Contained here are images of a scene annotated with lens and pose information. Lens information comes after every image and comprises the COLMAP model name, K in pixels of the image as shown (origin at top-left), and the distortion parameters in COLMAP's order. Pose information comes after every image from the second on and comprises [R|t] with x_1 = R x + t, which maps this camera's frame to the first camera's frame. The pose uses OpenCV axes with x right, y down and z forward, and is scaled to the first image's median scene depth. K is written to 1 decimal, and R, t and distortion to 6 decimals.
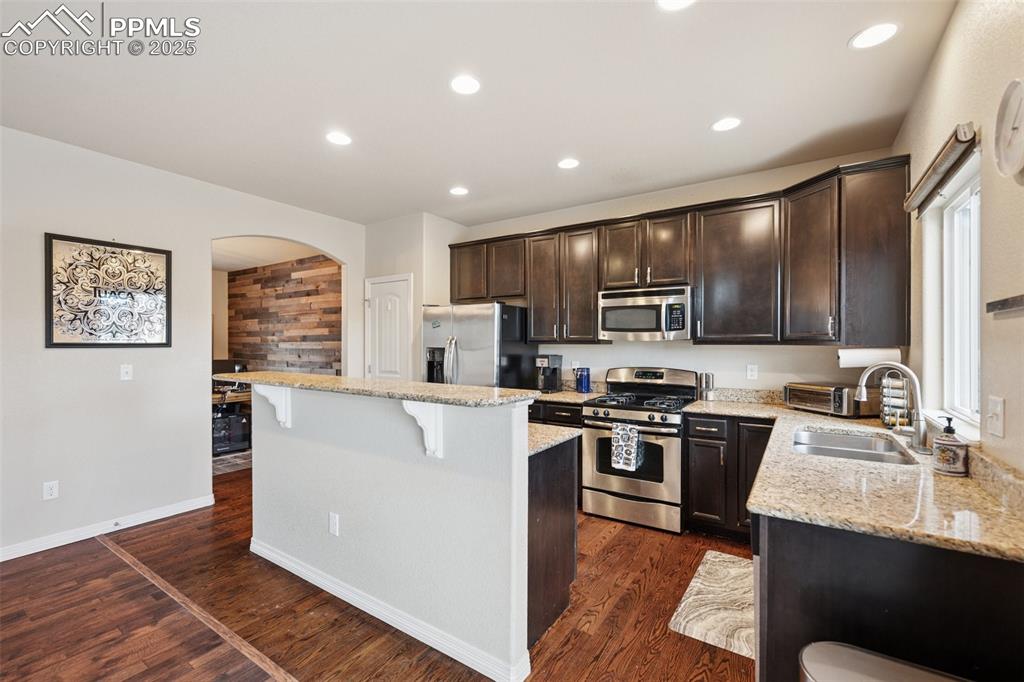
lens RADIAL K [[438.4, 0, 503.0], [0, 438.4, 348.4], [0, 0, 1]] dist [0.000916, 0.000010]
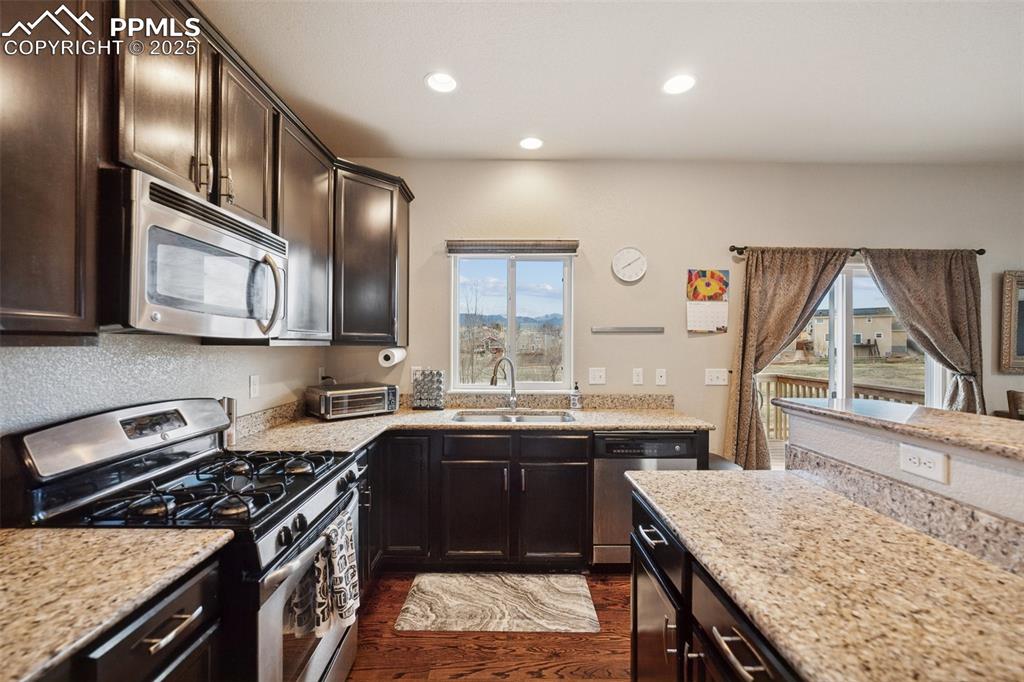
lens RADIAL K [[421.5, 0, 511.4], [0, 421.5, 345.3], [0, 0, 1]] dist [0.001077, -0.000654]
pose [[-0.573524, -0.006438, 0.819163, -0.160253], [0.003060, 0.999945, 0.010001, -0.011988], [-0.819183, 0.008243, -0.573473, 0.952100]]
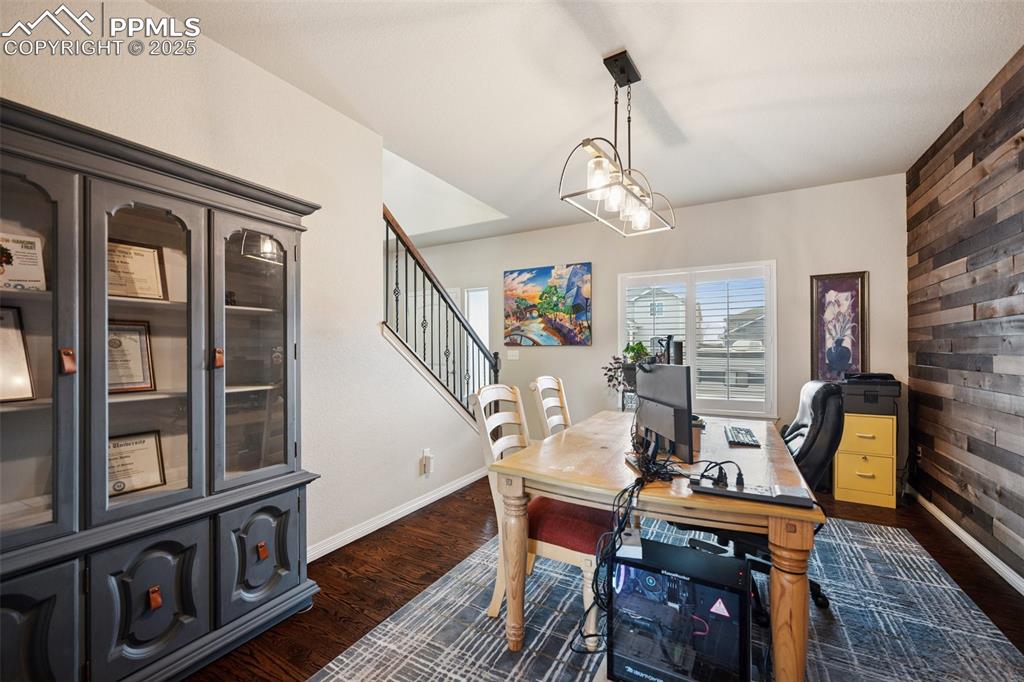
lens RADIAL K [[421.5, 0, 506.7], [0, 421.5, 348.6], [0, 0, 1]] dist [0.001077, -0.000654]
pose [[0.075884, -0.007183, -0.997091, -0.504347], [0.000208, 0.999974, -0.007188, 0.021537], [0.997117, 0.000338, 0.075883, 1.228281]]
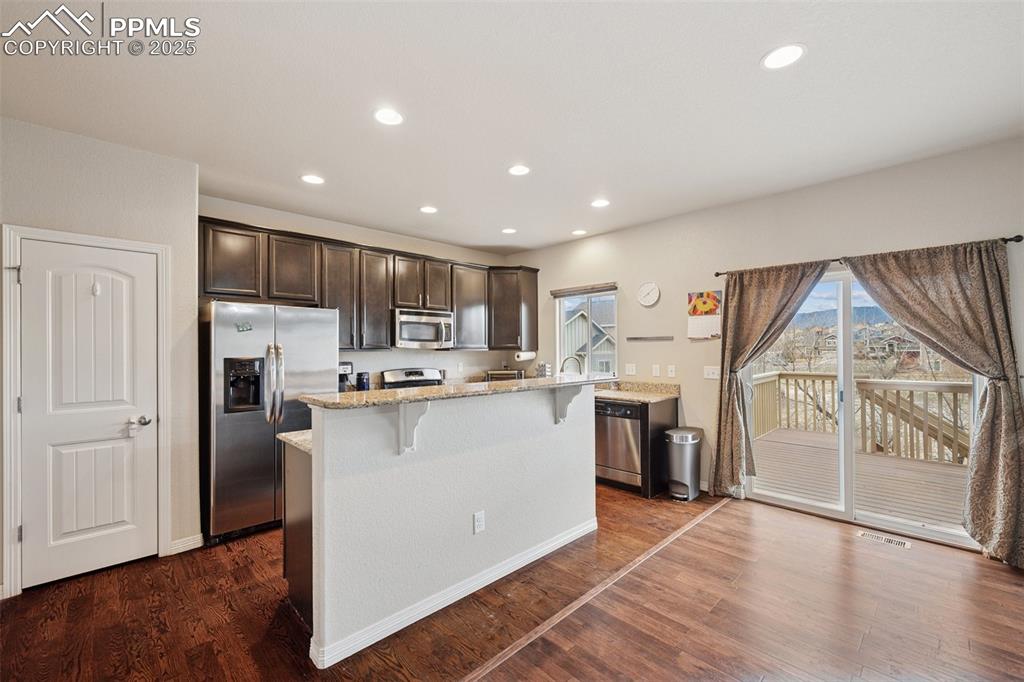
lens RADIAL K [[421.5, 0, 503.3], [0, 421.5, 351.2], [0, 0, 1]] dist [0.001077, -0.000654]
pose [[0.215810, -0.008010, 0.976403, -0.862861], [0.016917, 0.999847, 0.004464, -0.009850], [-0.976289, 0.015555, 0.215912, 0.454381]]
